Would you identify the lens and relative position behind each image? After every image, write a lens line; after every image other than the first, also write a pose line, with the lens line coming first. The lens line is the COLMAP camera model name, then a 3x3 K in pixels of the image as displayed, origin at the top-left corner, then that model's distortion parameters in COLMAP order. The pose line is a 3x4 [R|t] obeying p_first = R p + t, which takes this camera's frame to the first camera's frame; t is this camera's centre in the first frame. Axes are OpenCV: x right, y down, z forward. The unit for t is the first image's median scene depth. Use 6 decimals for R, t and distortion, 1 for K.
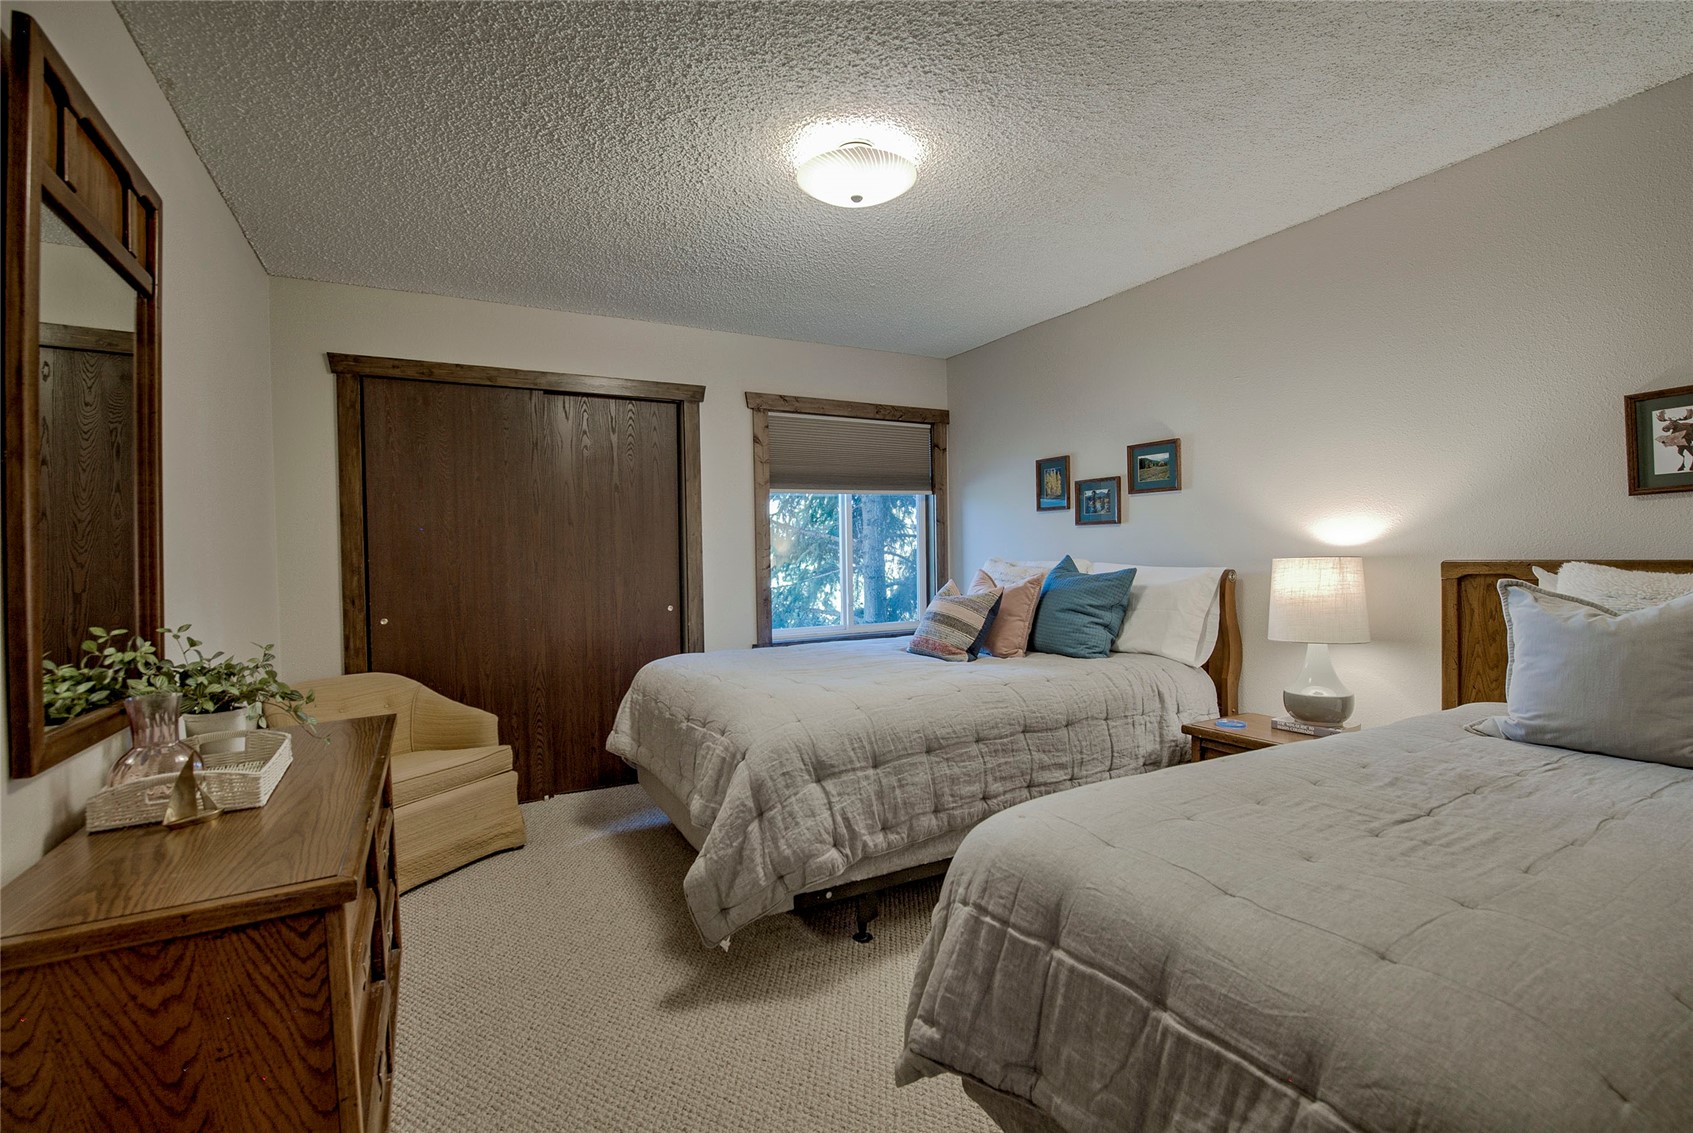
lens RADIAL K [[771.9, 0, 857.6], [0, 771.9, 560.2], [0, 0, 1]] dist [-0.023307, -0.000629]
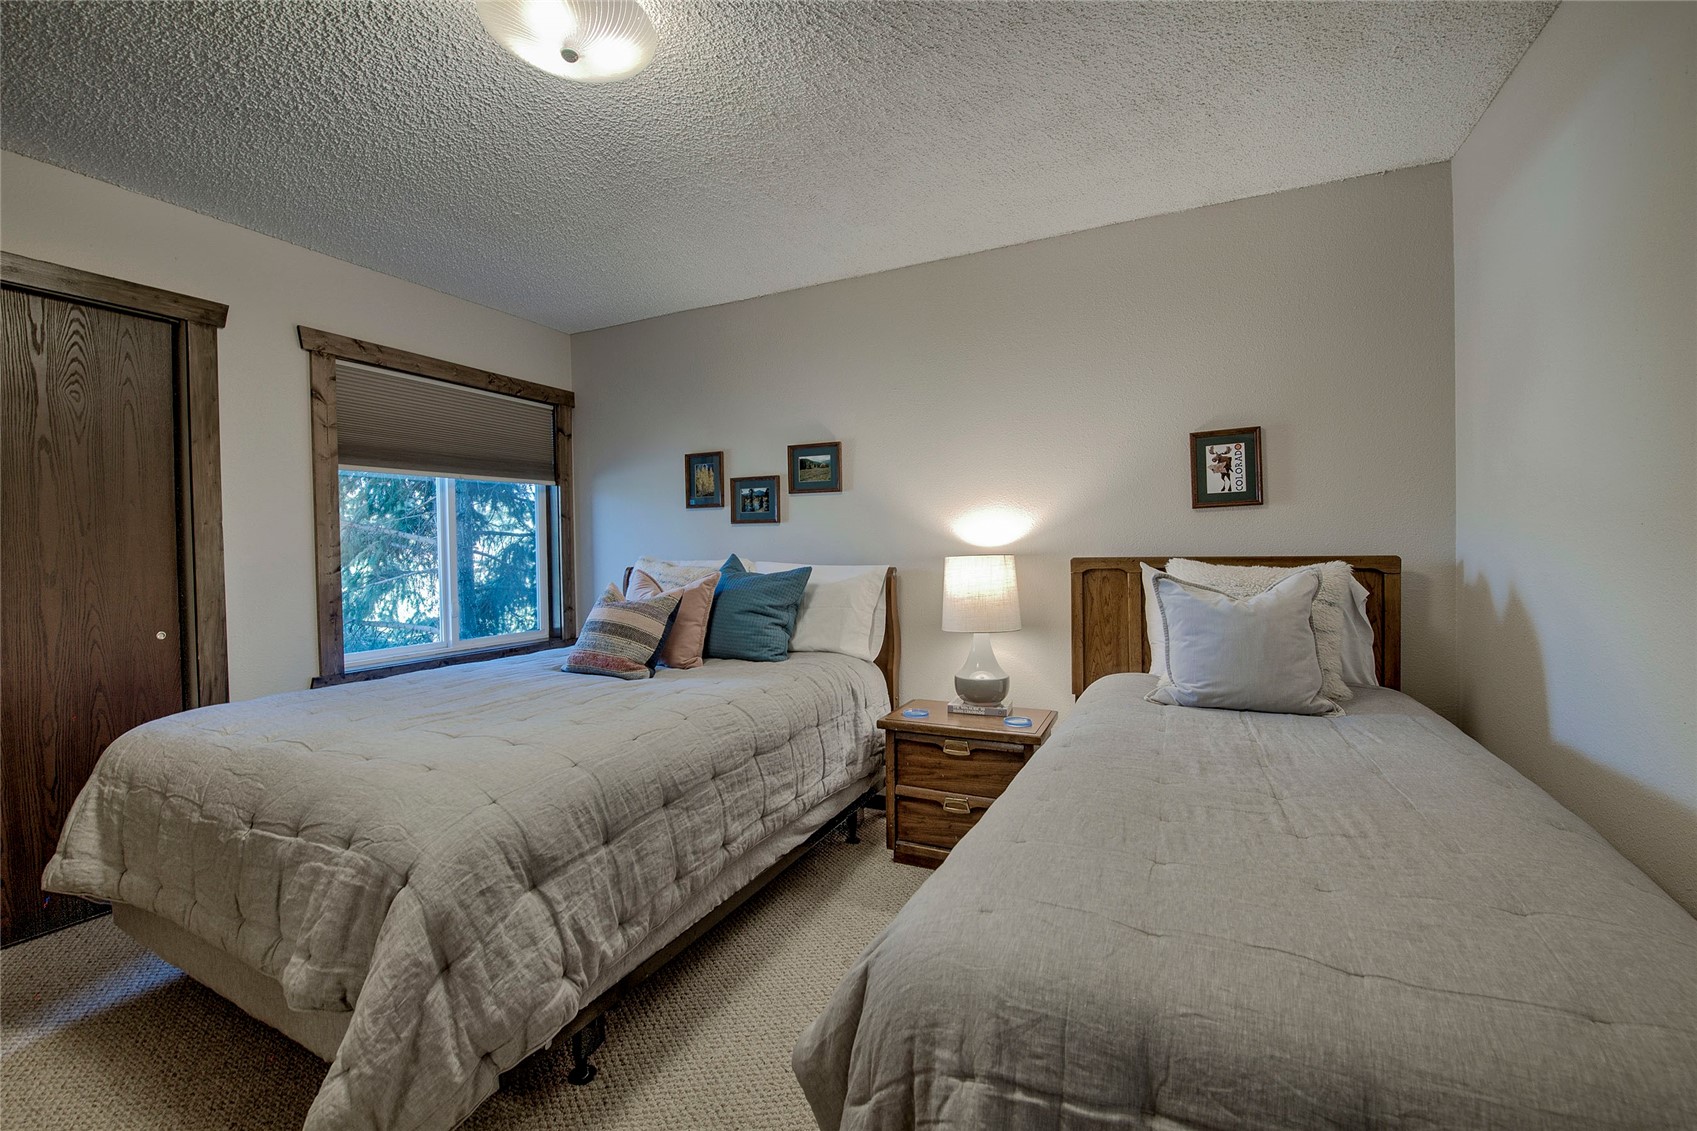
lens RADIAL K [[683.6, 0, 839.1], [0, 683.6, 563.2], [0, 0, 1]] dist [-0.018835, -0.001592]
pose [[0.818688, -0.006852, 0.574198, -0.147022], [0.004797, 0.999976, 0.005092, 0.001427], [-0.574219, -0.001414, 0.818701, 0.310132]]
